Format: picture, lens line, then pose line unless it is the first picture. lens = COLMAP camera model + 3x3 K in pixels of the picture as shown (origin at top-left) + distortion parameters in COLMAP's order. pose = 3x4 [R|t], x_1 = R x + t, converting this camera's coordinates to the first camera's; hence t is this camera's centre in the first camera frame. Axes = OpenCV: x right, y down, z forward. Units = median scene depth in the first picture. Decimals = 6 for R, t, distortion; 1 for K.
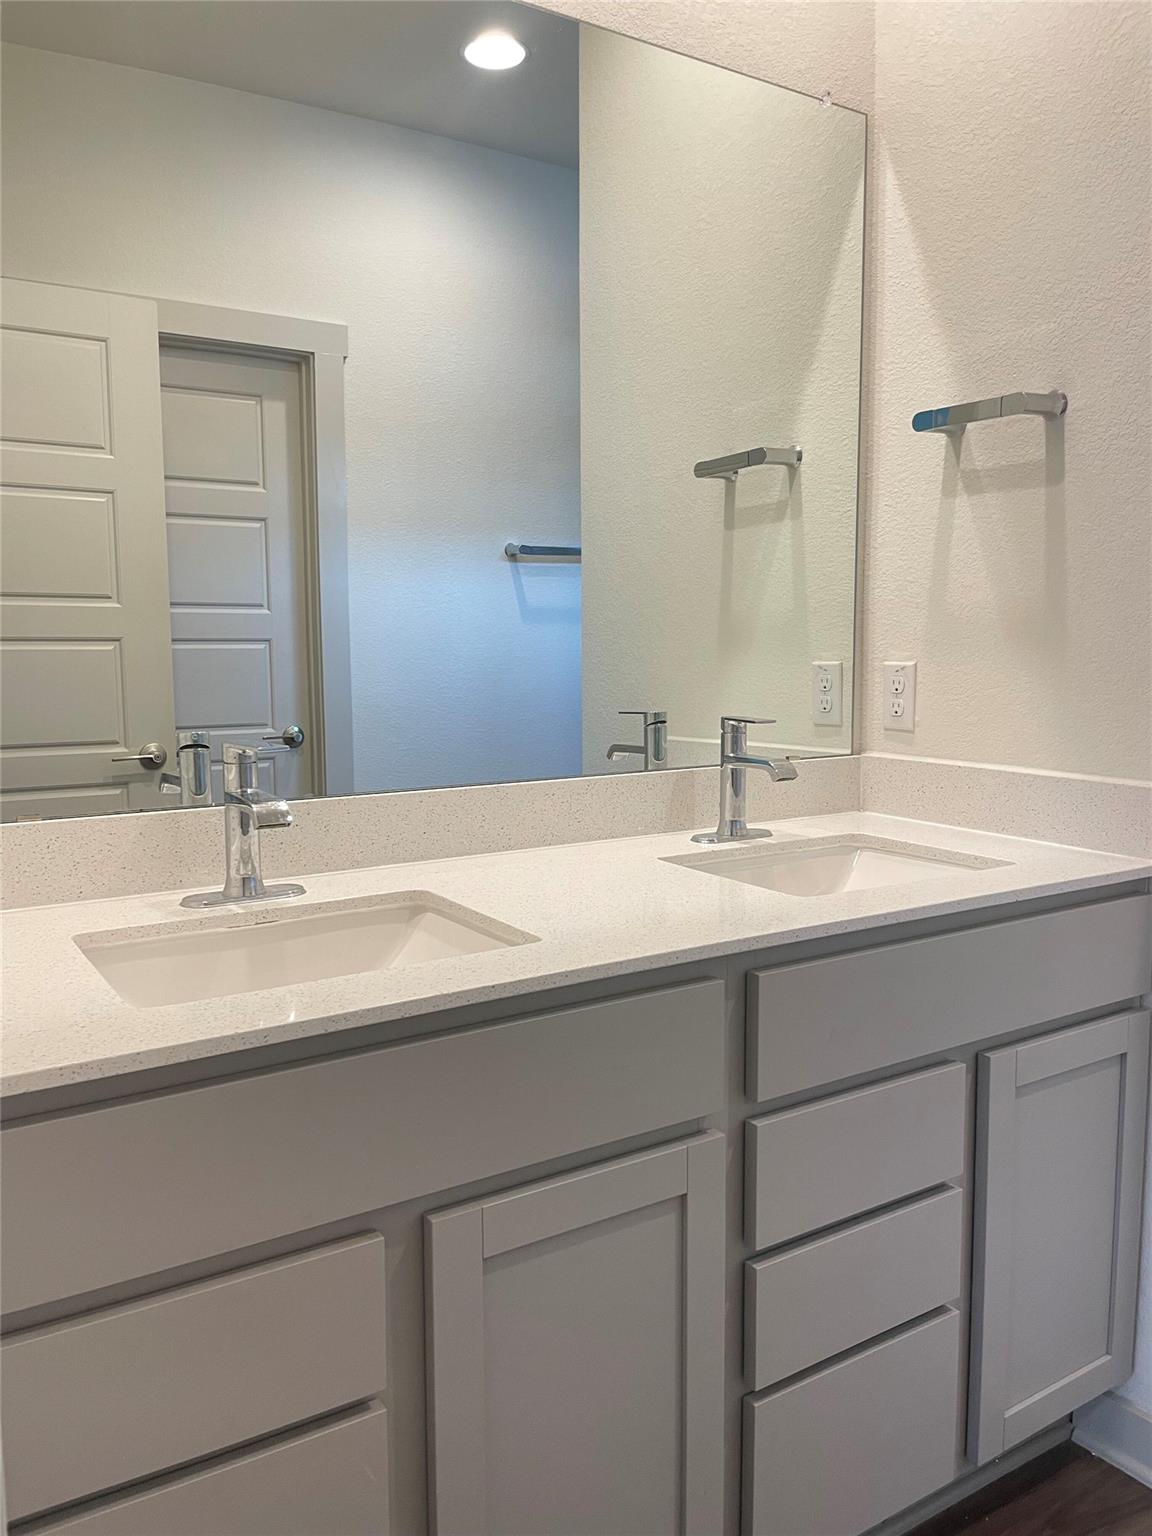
lens RADIAL K [[1162.6, 0, 565.4], [0, 1162.6, 772.5], [0, 0, 1]] dist [0.044798, -0.060278]
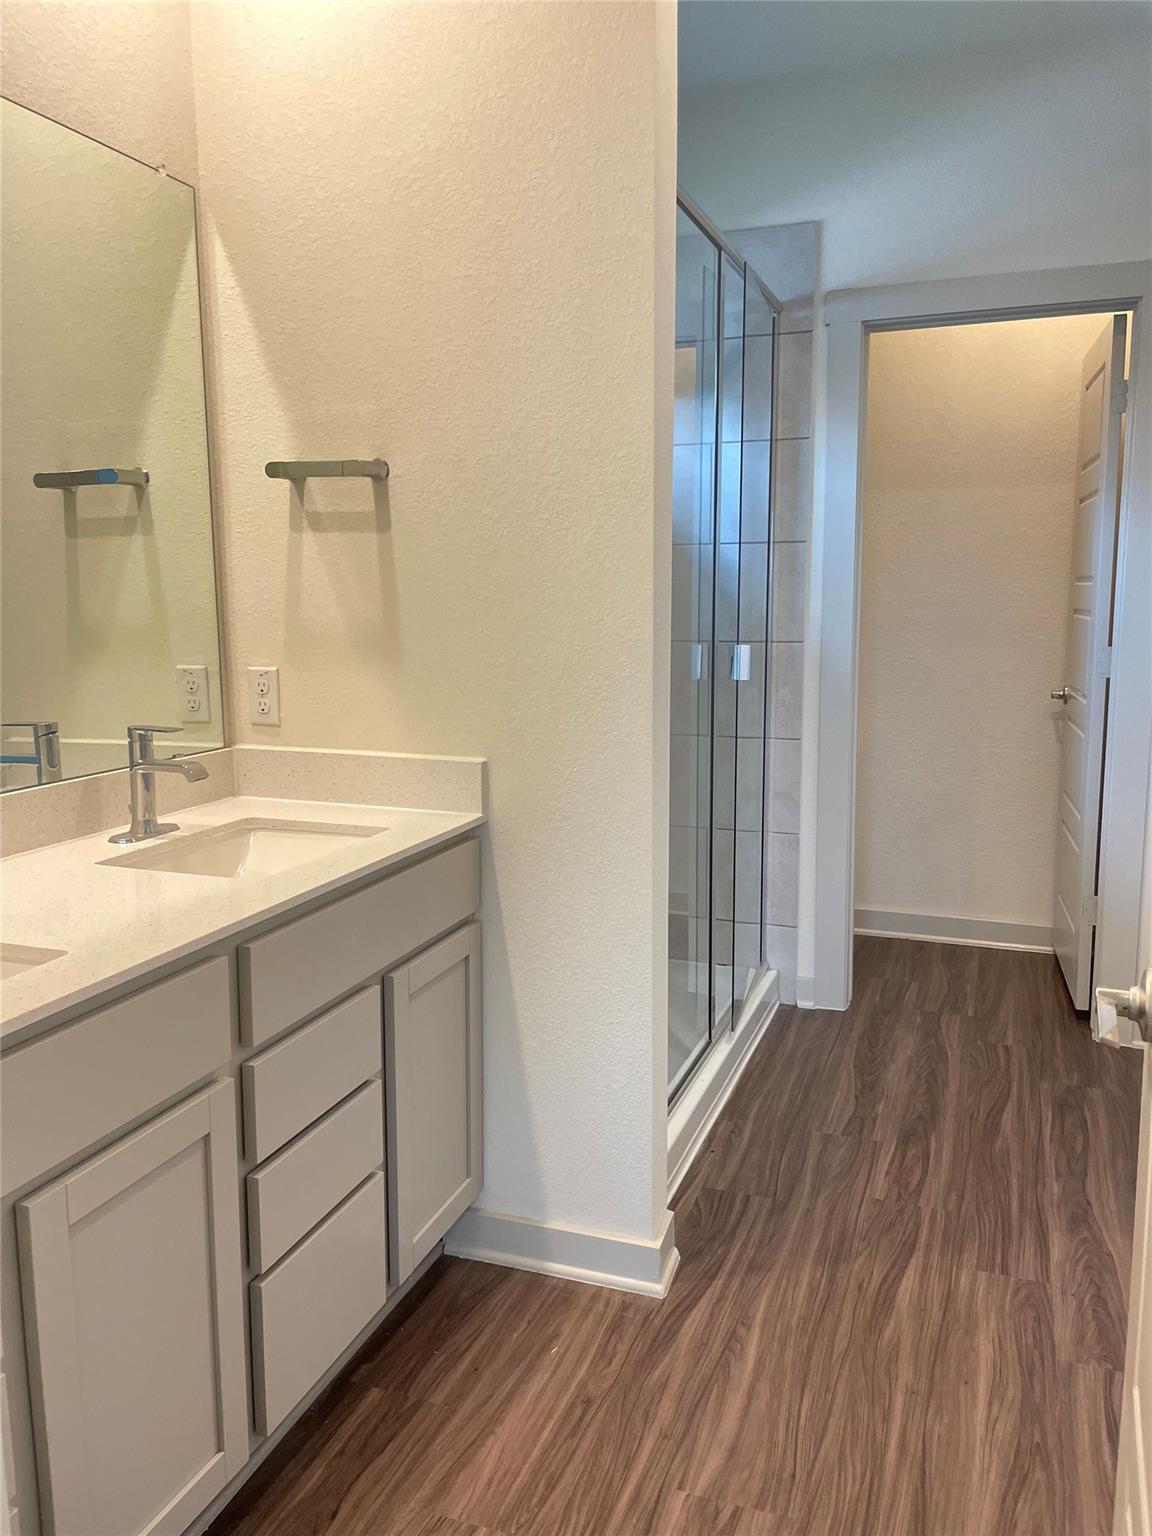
lens RADIAL K [[1162.6, 0, 579.7], [0, 1162.6, 761.4], [0, 0, 1]] dist [0.044798, -0.060278]
pose [[0.793760, -0.086946, 0.601984, -0.194263], [0.067628, 0.996209, 0.054713, -0.046881], [-0.604460, -0.002718, 0.796631, -0.145497]]
